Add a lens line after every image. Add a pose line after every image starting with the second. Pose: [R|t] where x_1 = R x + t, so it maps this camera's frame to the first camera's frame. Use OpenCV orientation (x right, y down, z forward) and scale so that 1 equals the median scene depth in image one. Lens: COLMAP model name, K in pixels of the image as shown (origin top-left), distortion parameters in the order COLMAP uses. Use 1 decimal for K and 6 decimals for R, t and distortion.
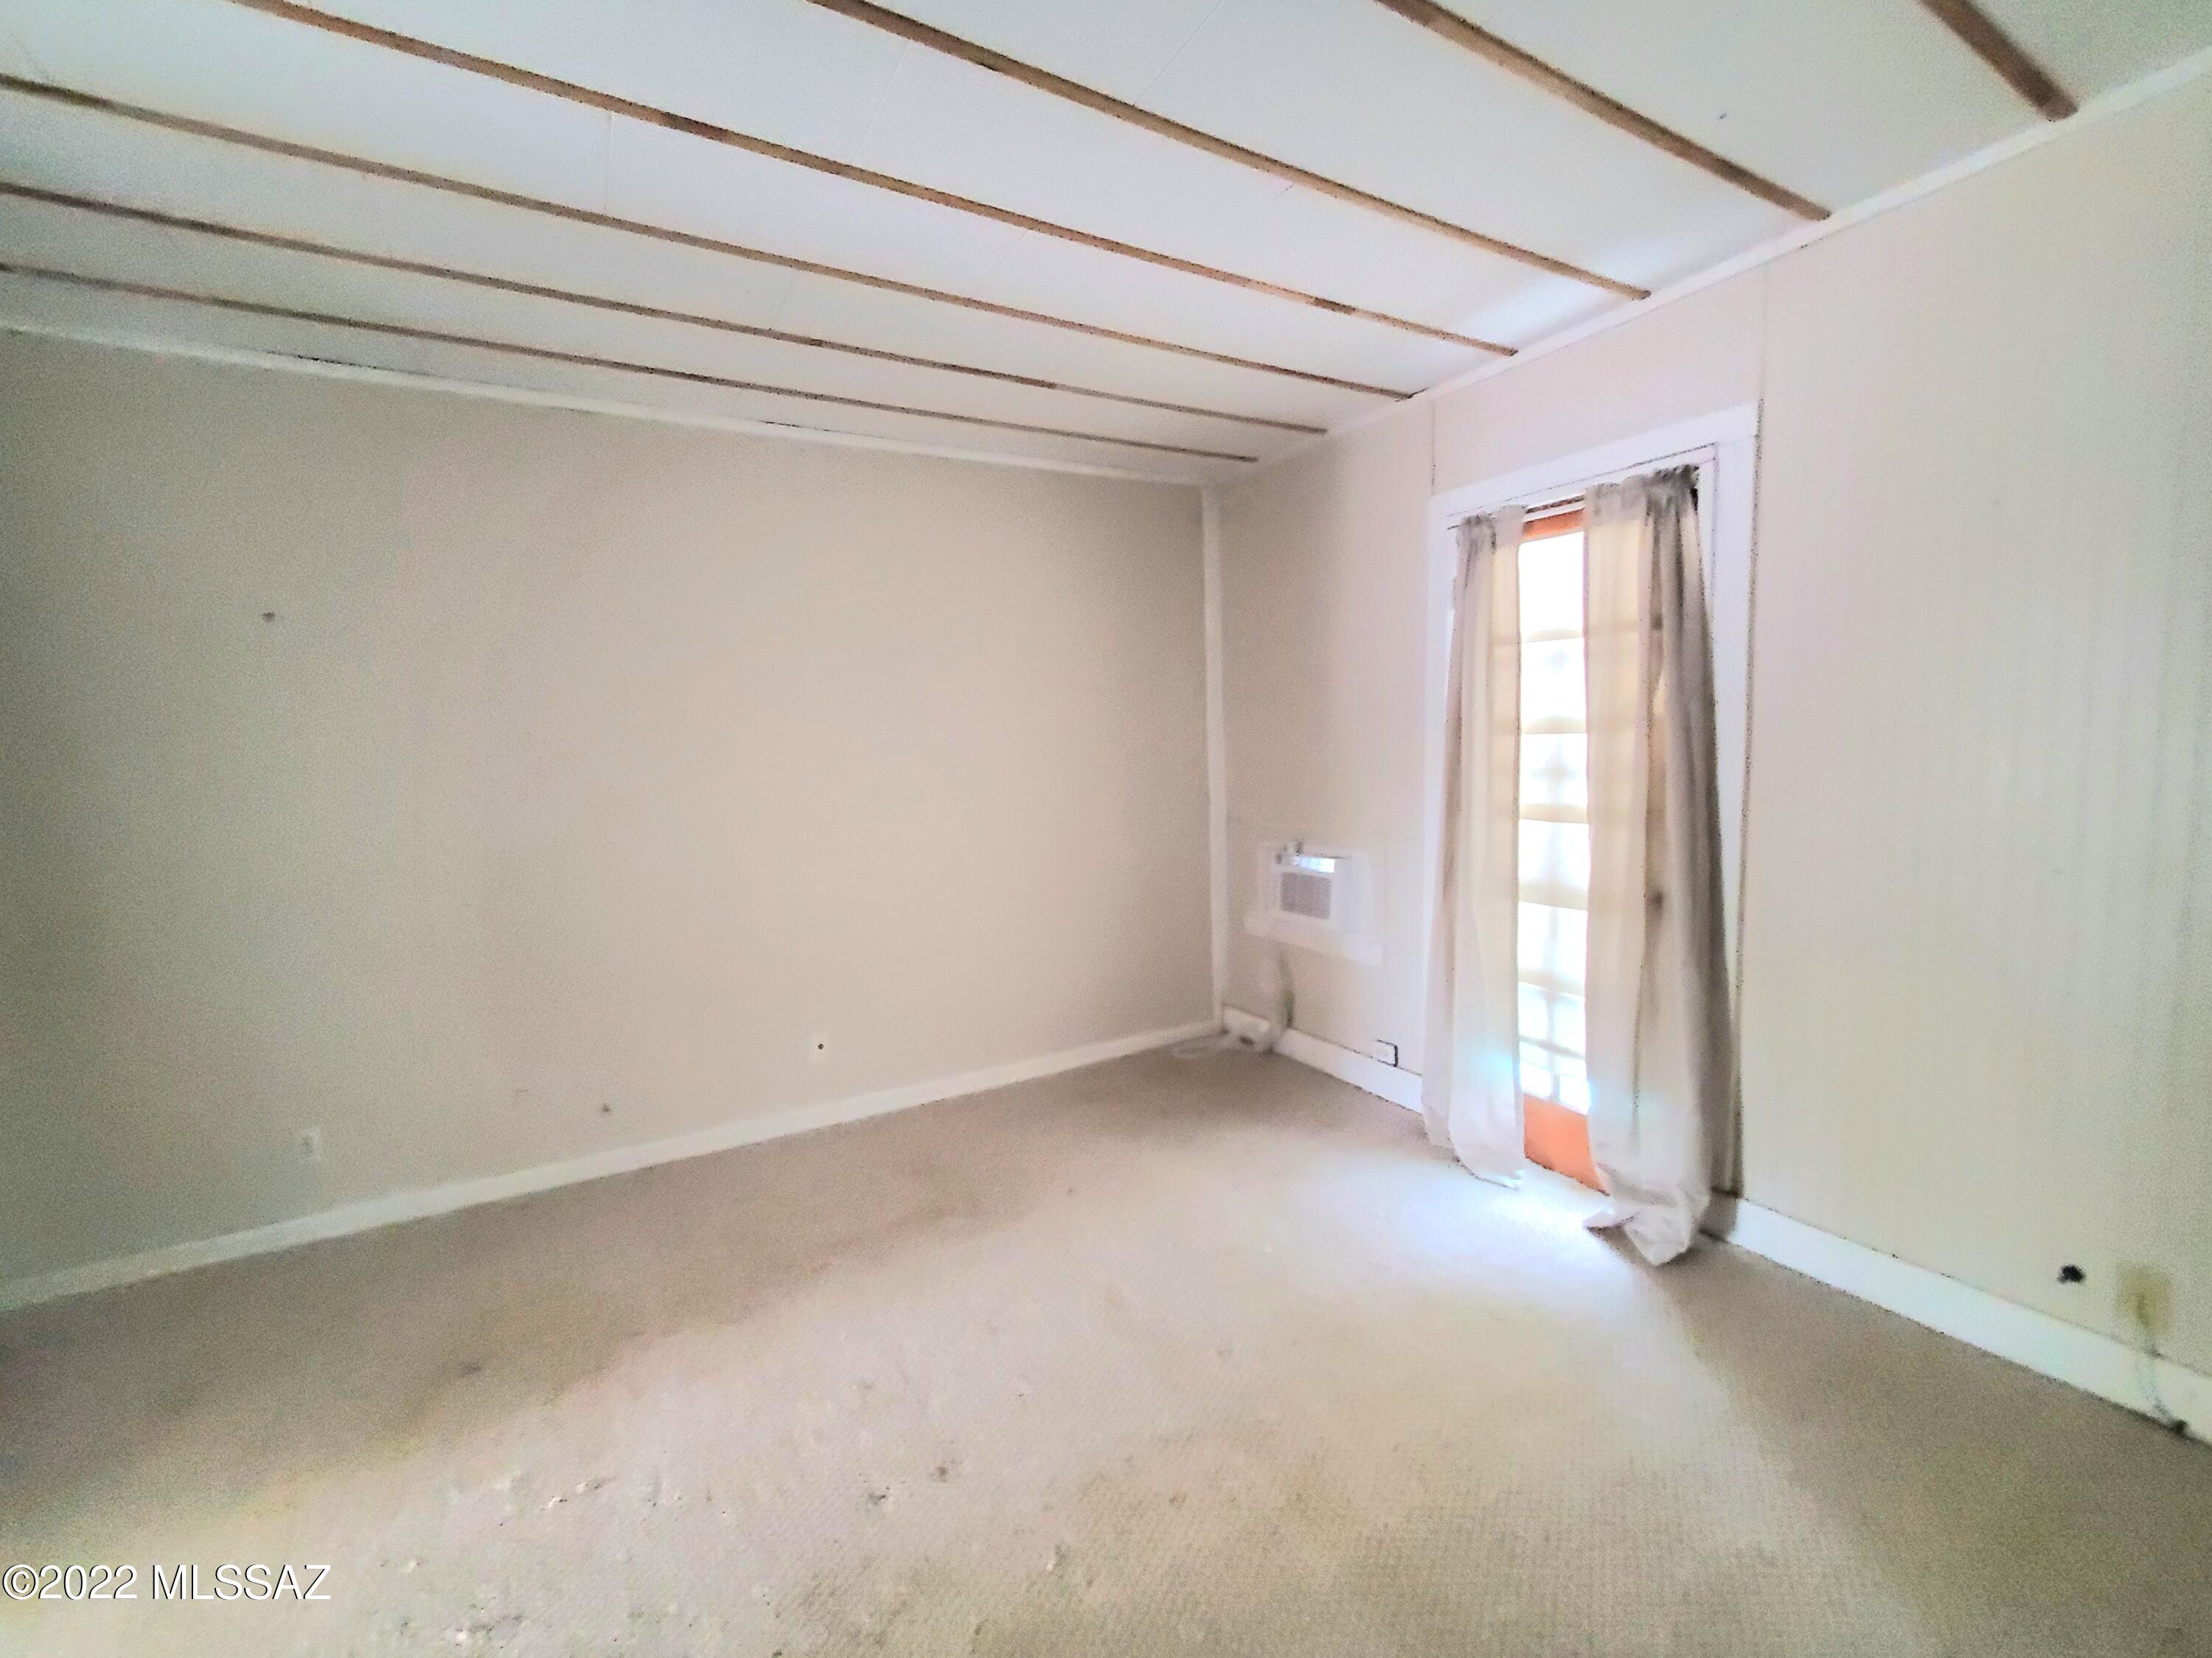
lens RADIAL K [[890.7, 0, 1106.0], [0, 890.7, 829.0], [0, 0, 1]] dist [-0.000183, 0.000042]
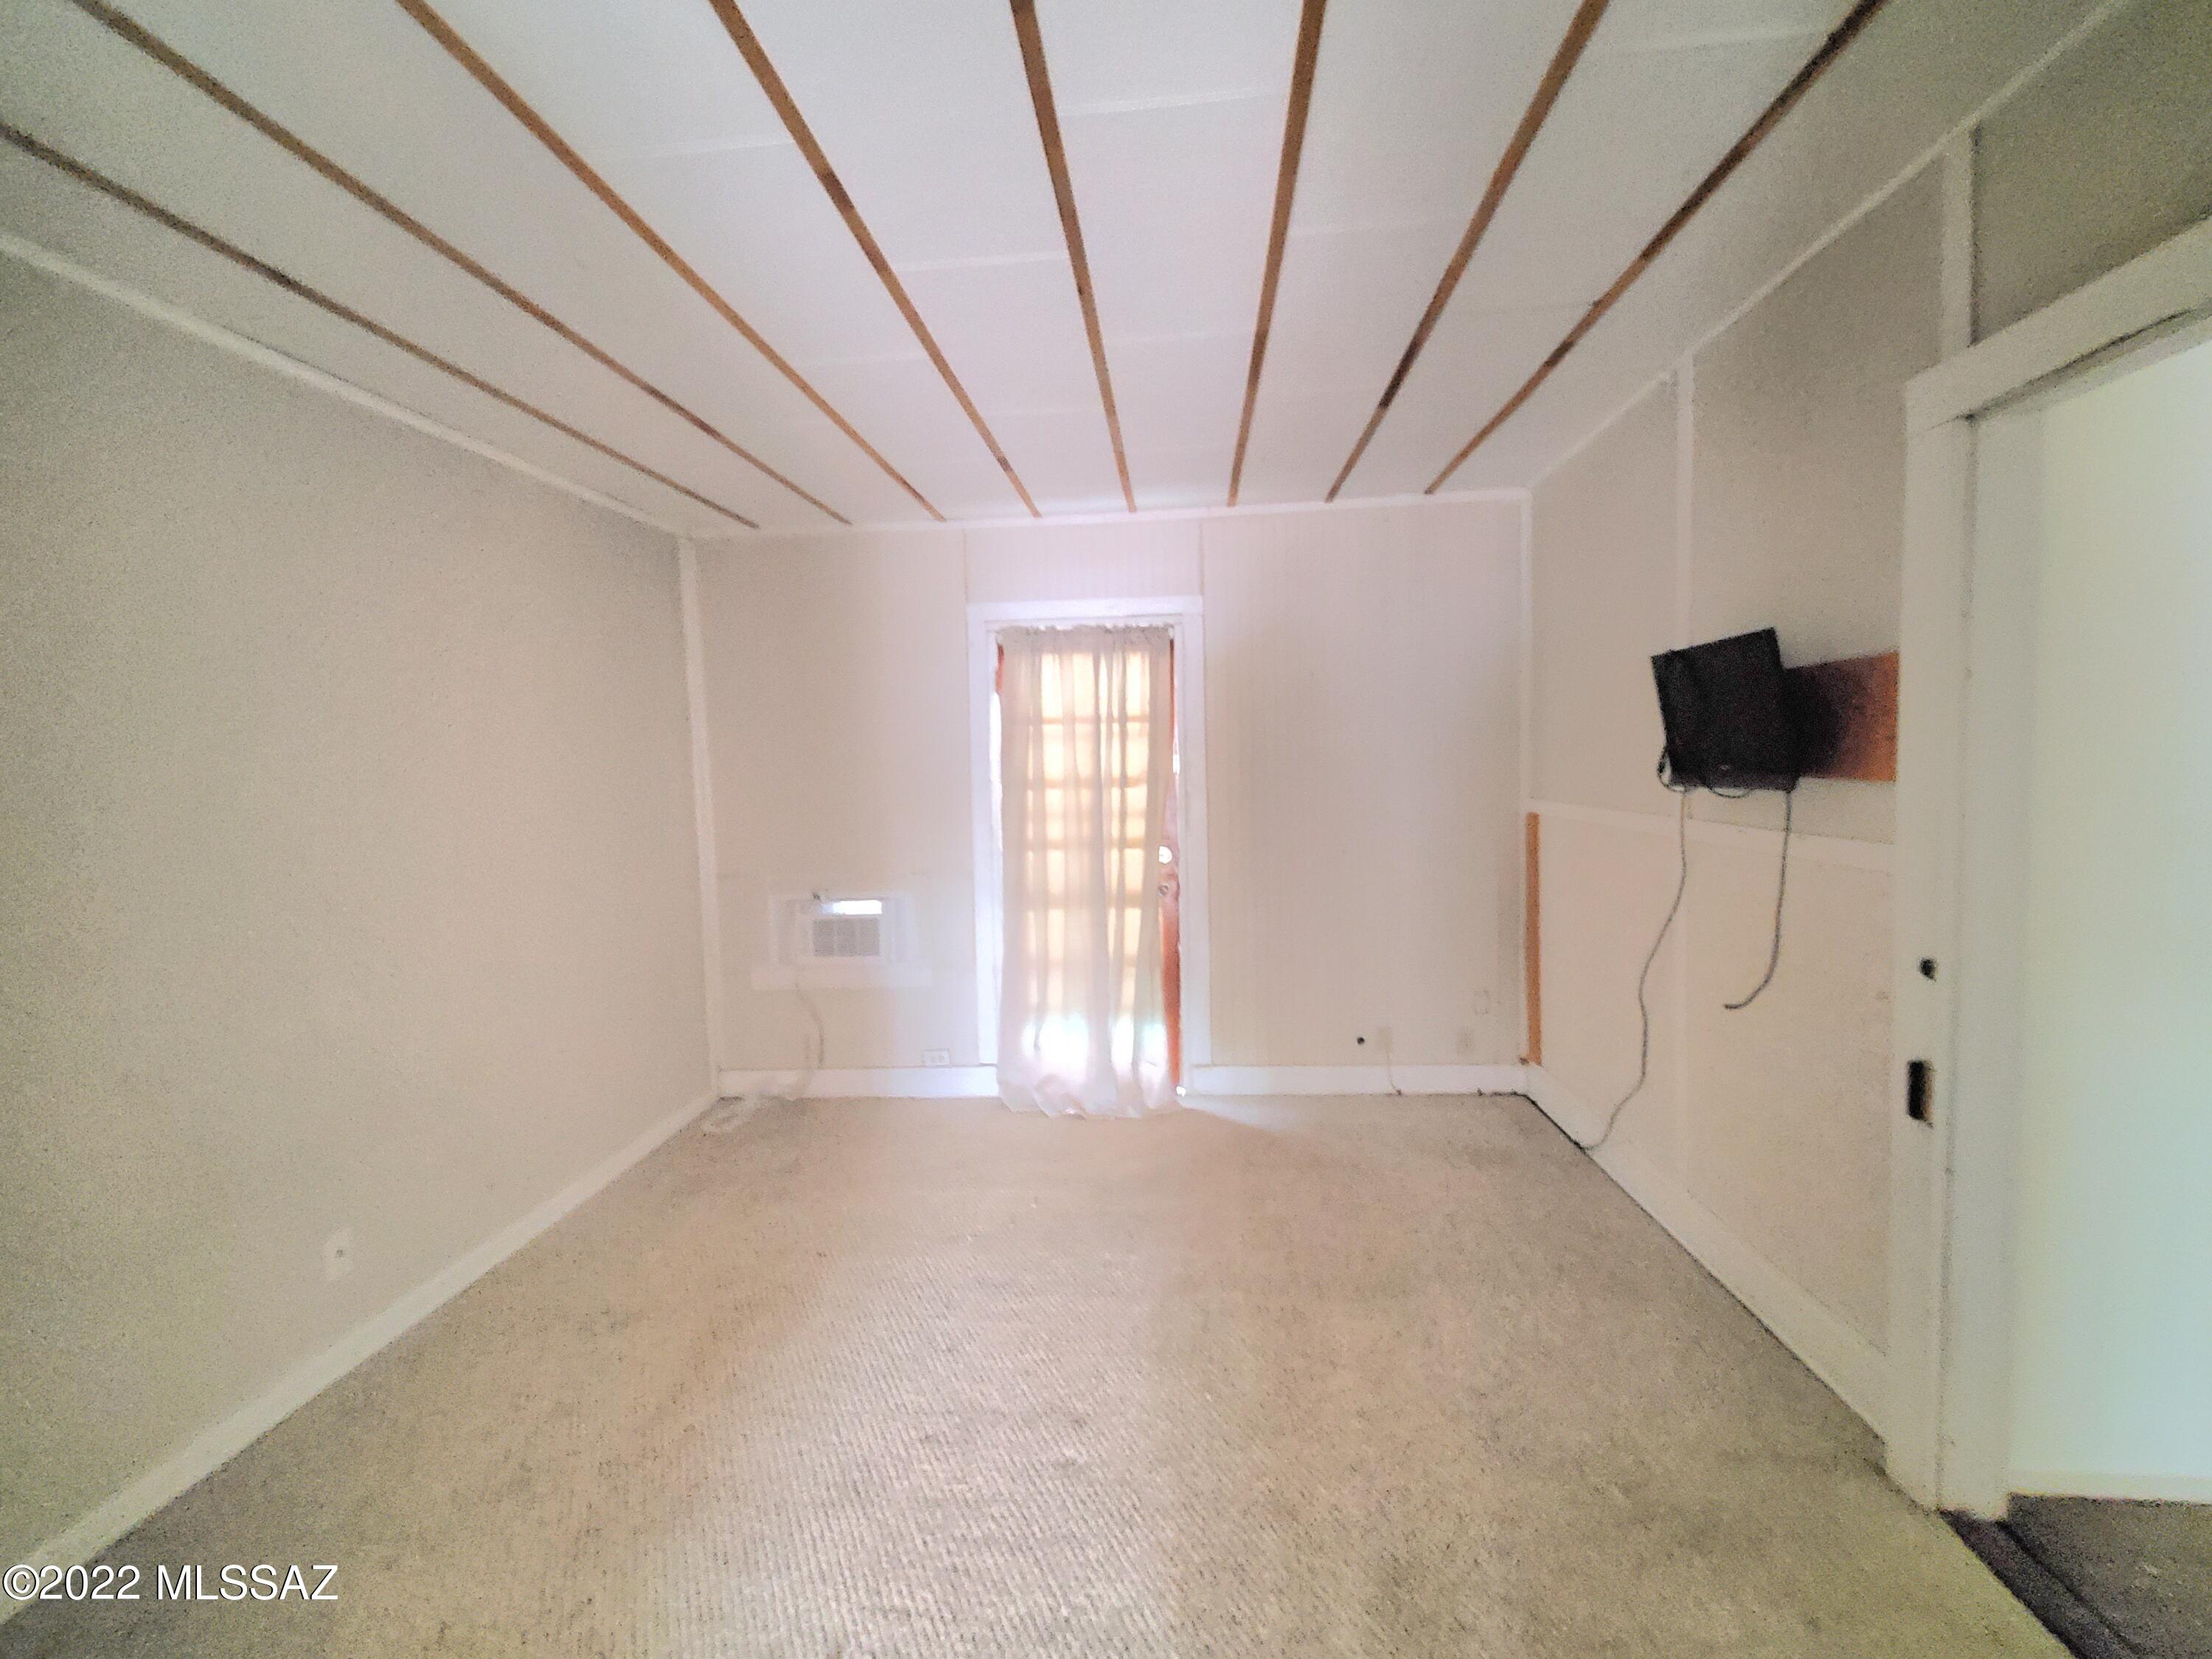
lens RADIAL K [[890.8, 0, 1106.0], [0, 890.8, 829.5], [0, 0, 1]] dist [-0.000183, 0.000042]
pose [[0.582929, -0.035561, 0.811745, -0.466793], [0.088290, 0.995899, -0.019774, -0.007900], [-0.807712, 0.083195, 0.583677, 0.099366]]
